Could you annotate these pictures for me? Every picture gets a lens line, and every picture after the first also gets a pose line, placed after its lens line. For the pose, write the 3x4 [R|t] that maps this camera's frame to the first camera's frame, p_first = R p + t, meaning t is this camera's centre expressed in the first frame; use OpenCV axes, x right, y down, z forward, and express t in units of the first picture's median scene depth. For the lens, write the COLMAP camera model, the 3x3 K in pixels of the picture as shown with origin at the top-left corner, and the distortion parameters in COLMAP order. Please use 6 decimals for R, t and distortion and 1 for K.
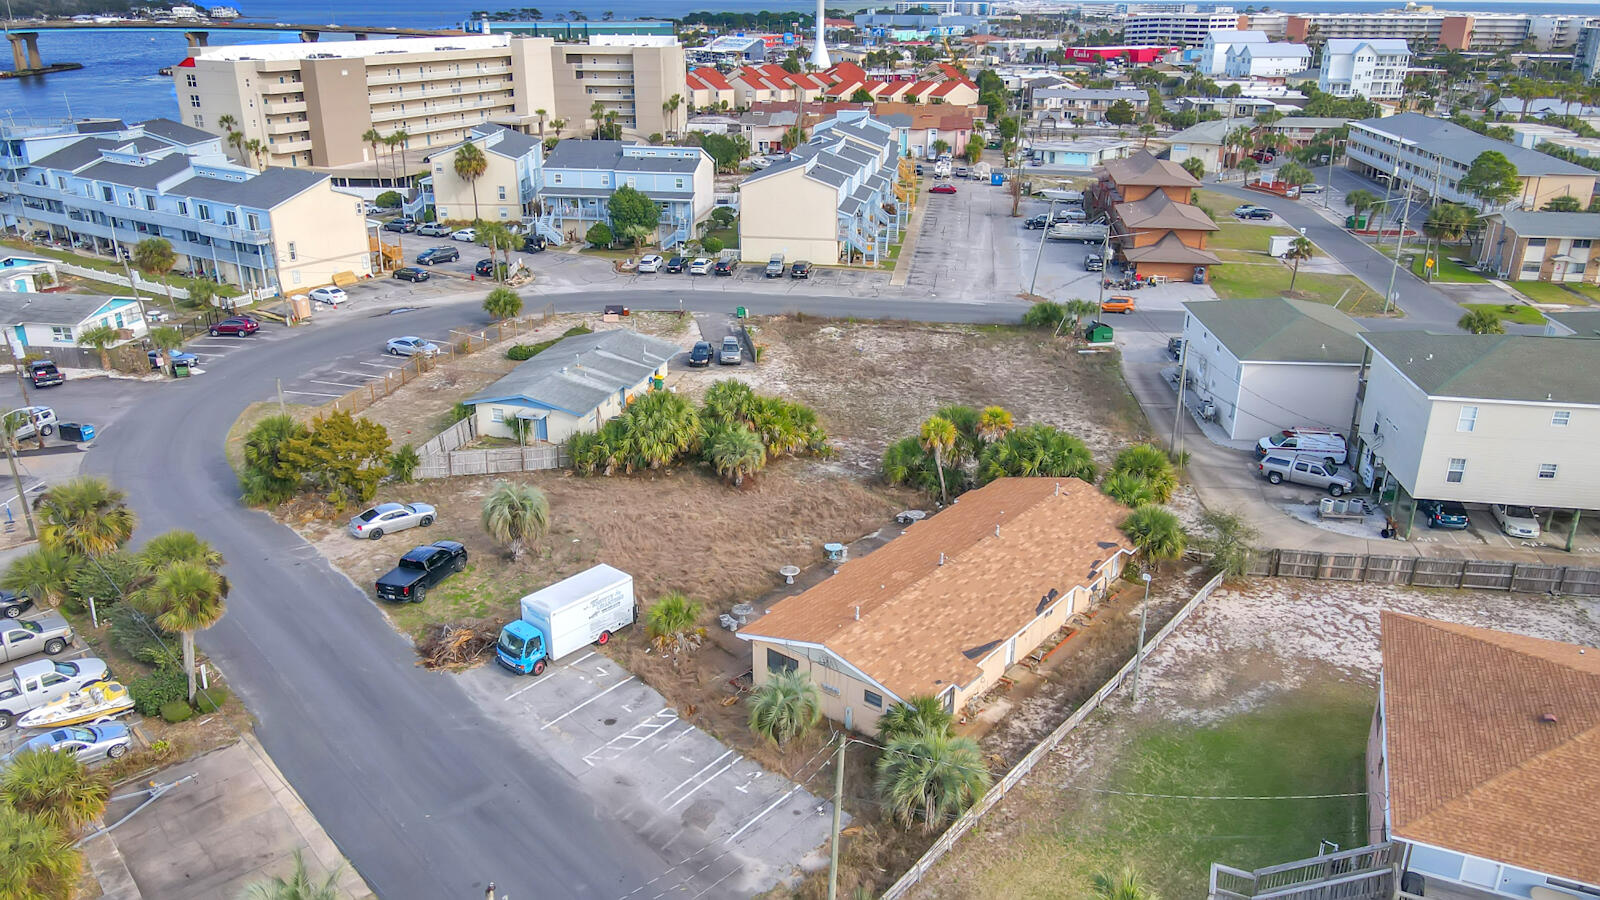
lens RADIAL K [[1185.4, 0, 795.9], [0, 1185.4, 451.8], [0, 0, 1]] dist [-0.002588, 0.033021]
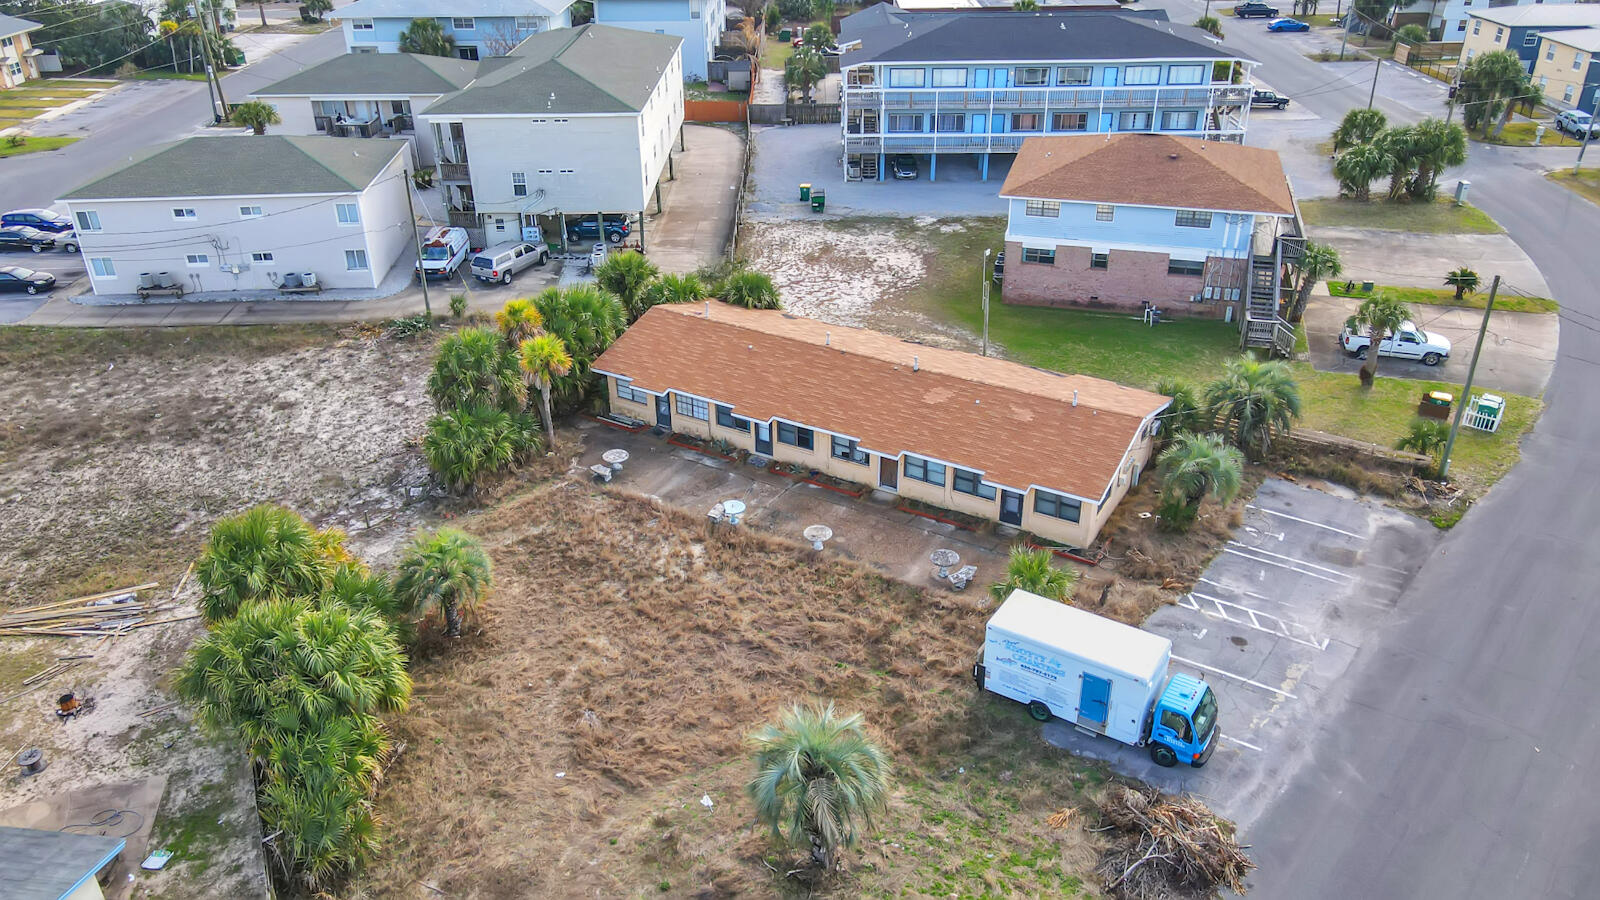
lens RADIAL K [[1171.2, 0, 800.0], [0, 1171.2, 450.0], [0, 0, 1]] dist [-0.011820, 0.043079]
pose [[-0.128707, -0.479871, 0.867847, -0.354583], [0.368862, 0.789170, 0.491072, -0.172908], [-0.920530, 0.383321, 0.075435, 0.567158]]
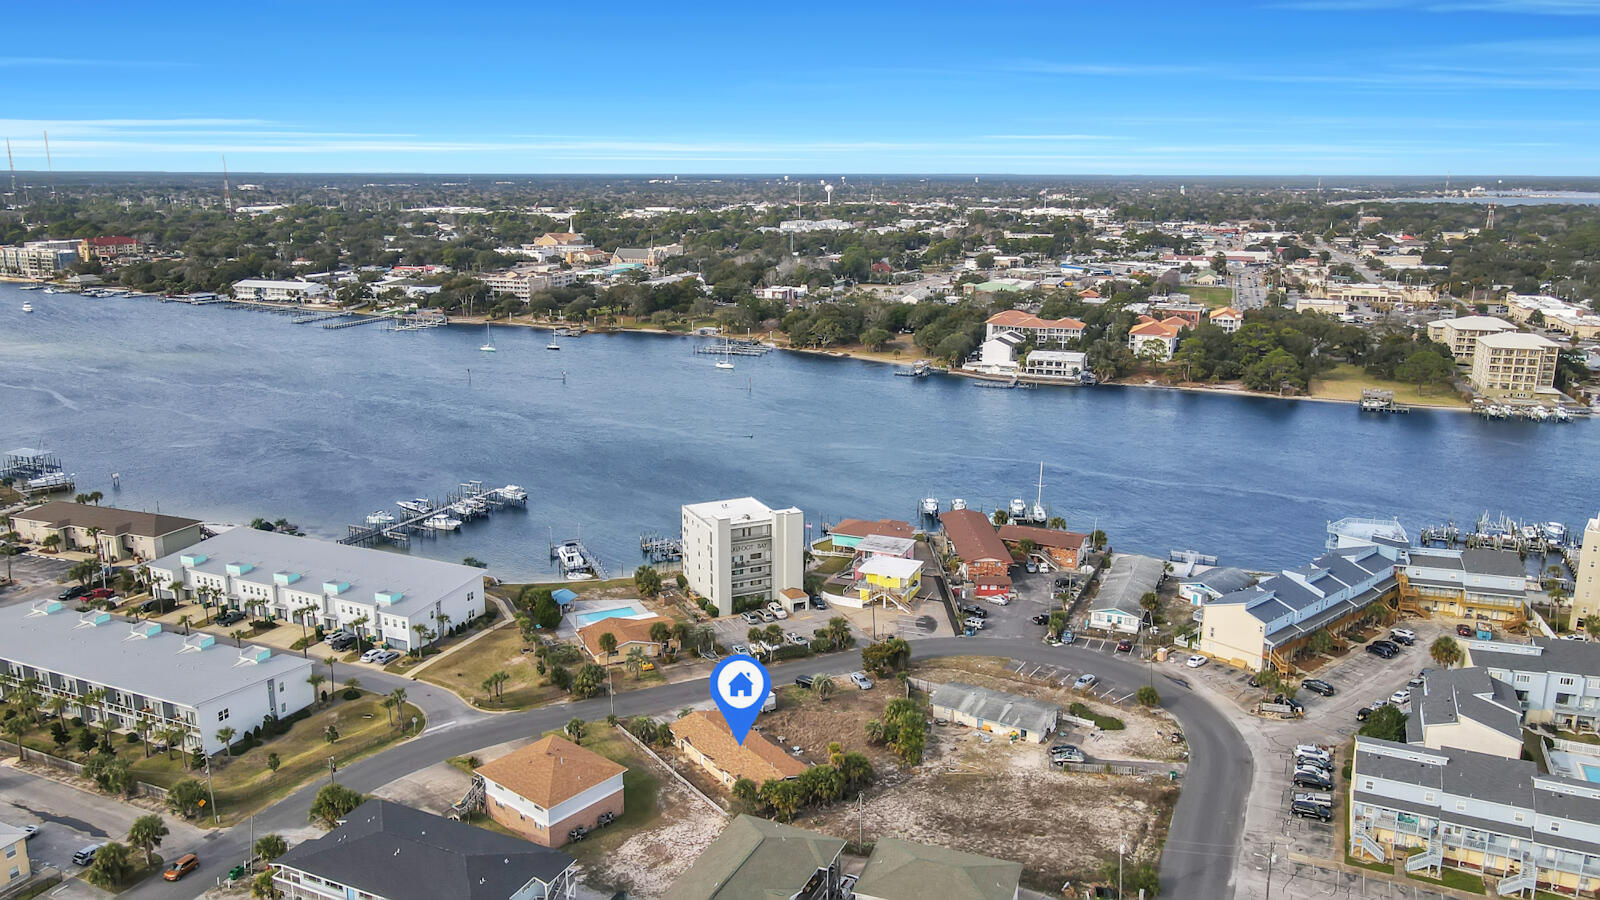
lens RADIAL K [[1171.2, 0, 800.0], [0, 1171.2, 450.0], [0, 0, 1]] dist [-0.011820, 0.043079]
pose [[-0.283738, 0.213041, -0.934936, 1.453391], [-0.349636, 0.884899, 0.307748, -0.817301], [0.892887, 0.414207, -0.176593, 0.751192]]
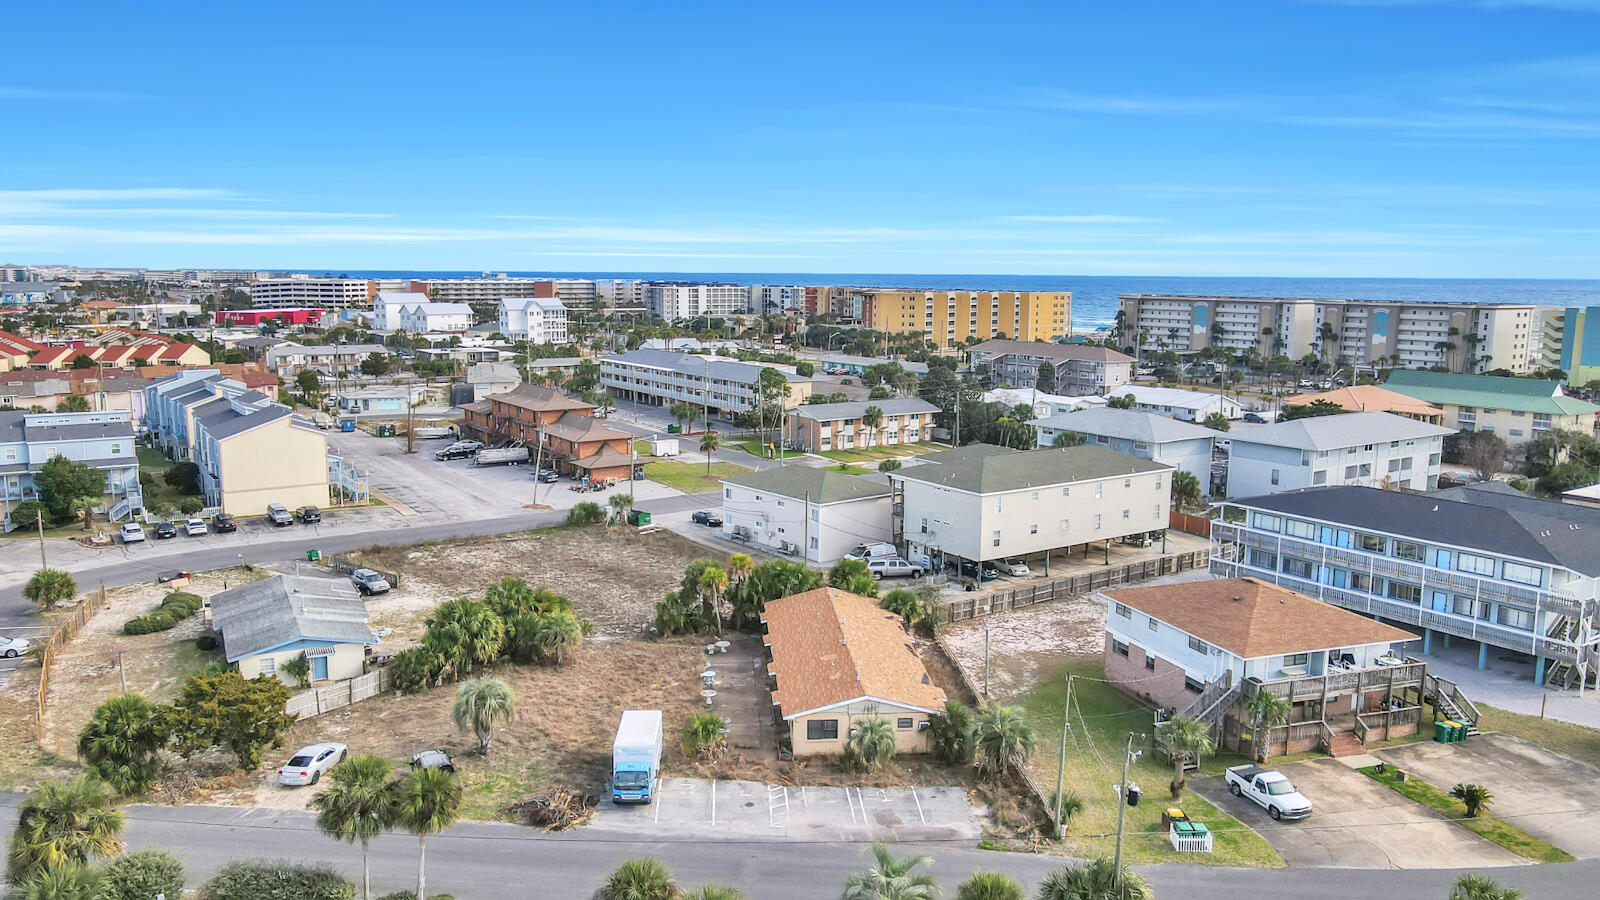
lens RADIAL K [[1177.6, 0, 807.0], [0, 1177.6, 451.7], [0, 0, 1]] dist [-0.002685, 0.044253]
pose [[0.728876, -0.104965, 0.676552, -0.443525], [0.243259, 0.963403, -0.112603, 0.012580], [-0.639973, 0.246651, 0.727735, -0.011610]]
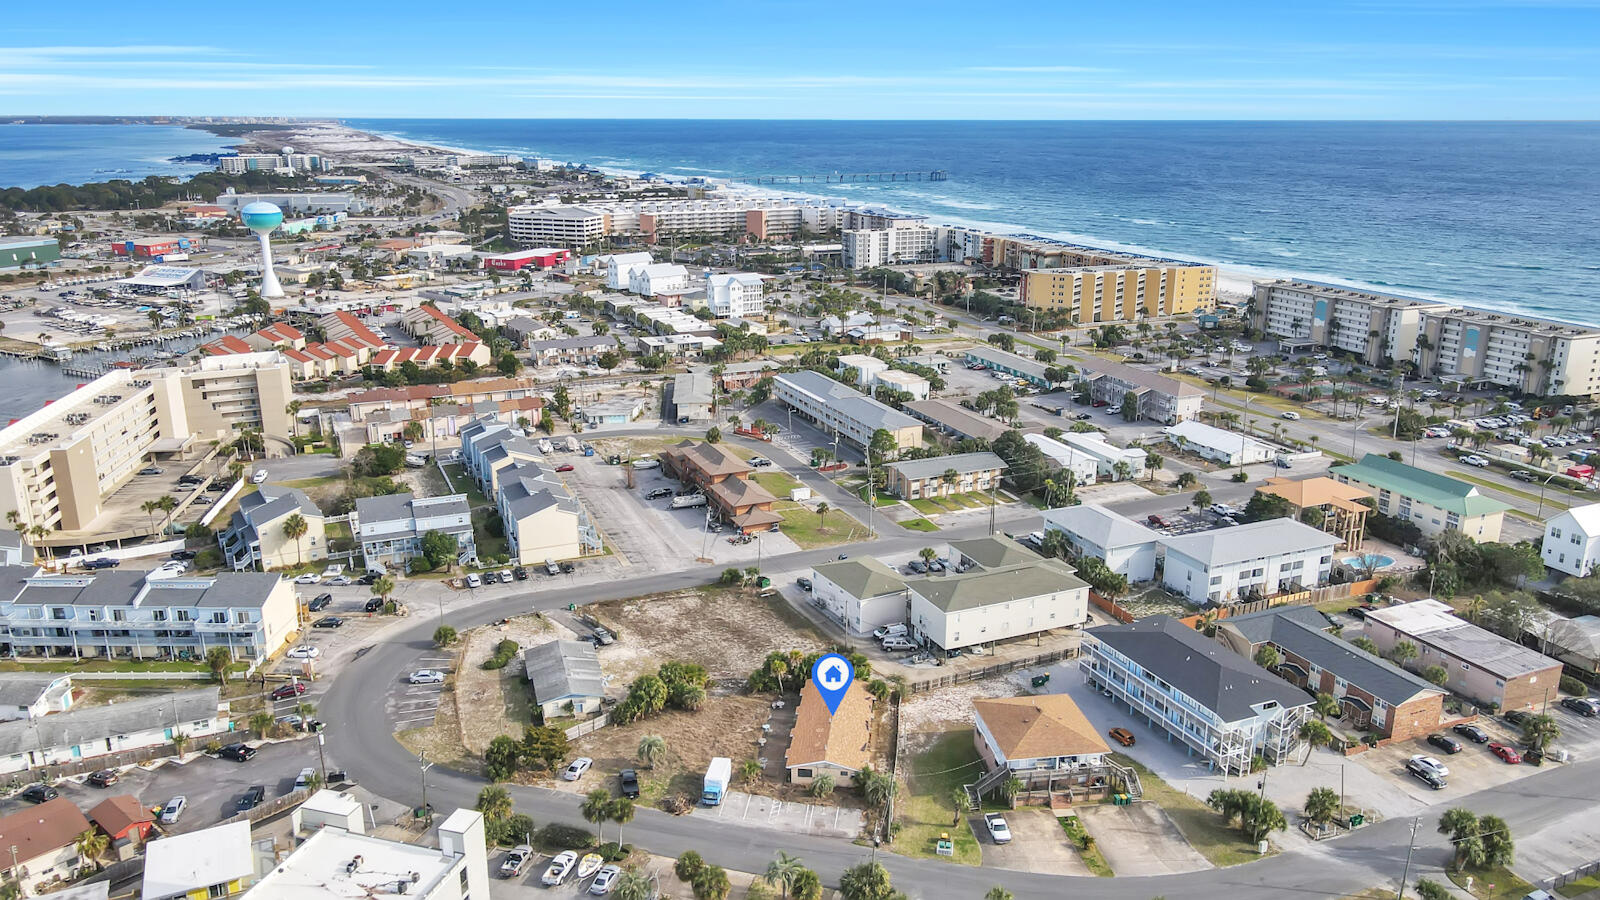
lens RADIAL K [[1178.1, 0, 820.3], [0, 1178.1, 450.8], [0, 0, 1]] dist [-0.011211, 0.054282]
pose [[0.838603, -0.145963, 0.524823, -0.671765], [0.190734, 0.981123, -0.031901, -0.238718], [-0.510260, 0.126854, 0.850613, -0.751025]]
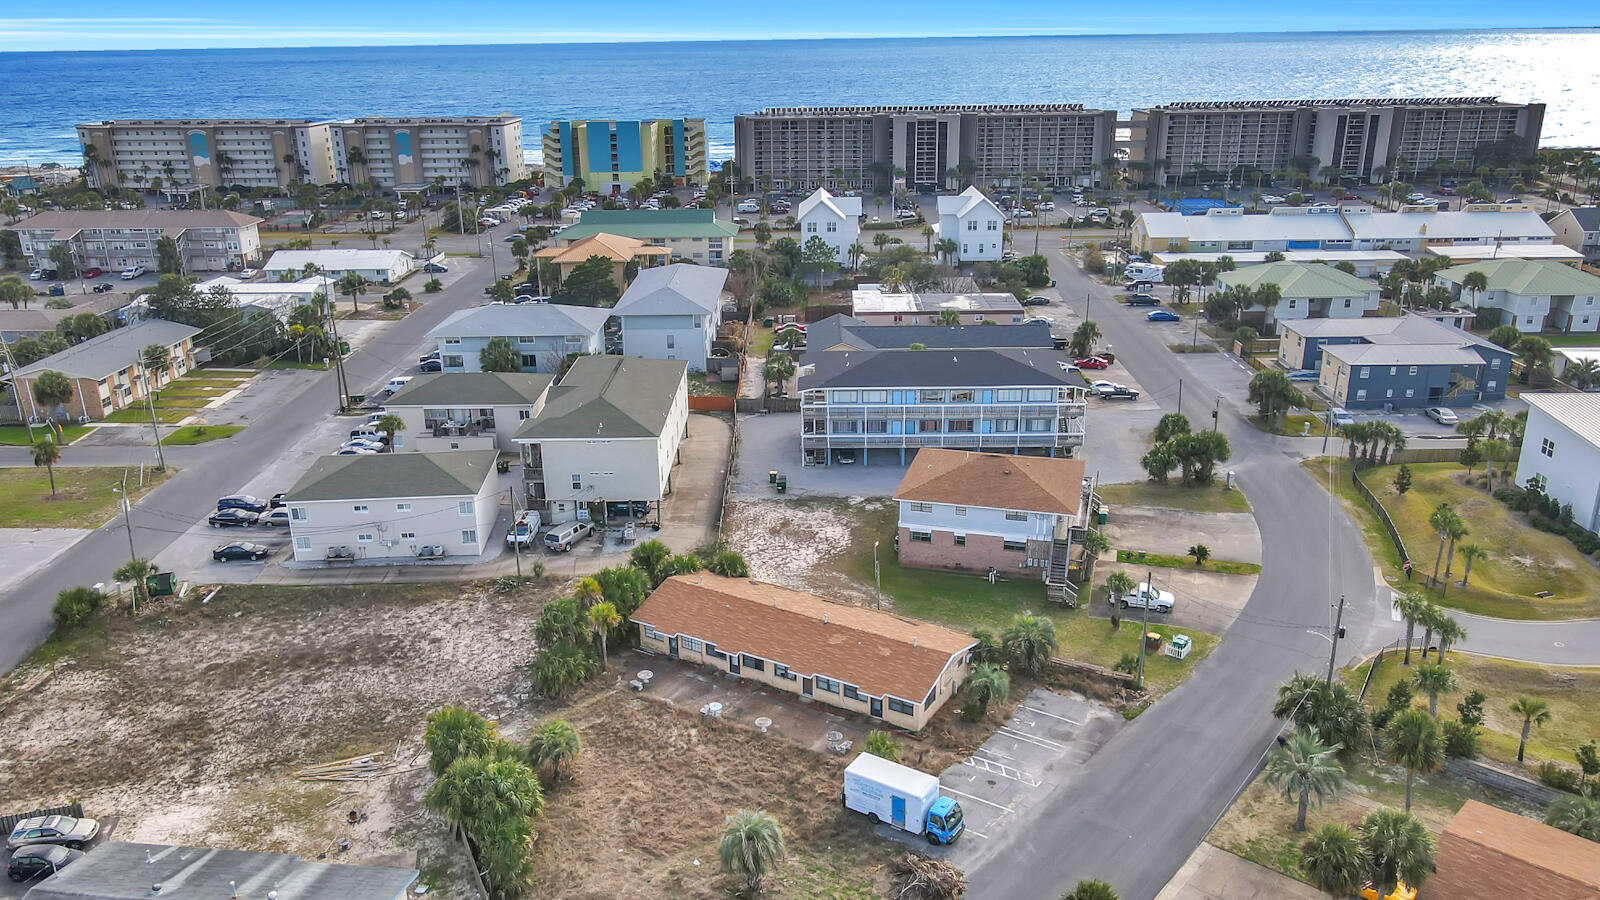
lens RADIAL K [[1171.2, 0, 800.0], [0, 1171.2, 450.0], [0, 0, 1]] dist [-0.011820, 0.043079]
pose [[-0.129680, -0.334437, 0.933453, -0.632043], [0.368854, 0.857572, 0.358493, -0.339011], [-0.920397, 0.390797, 0.012148, 0.508134]]
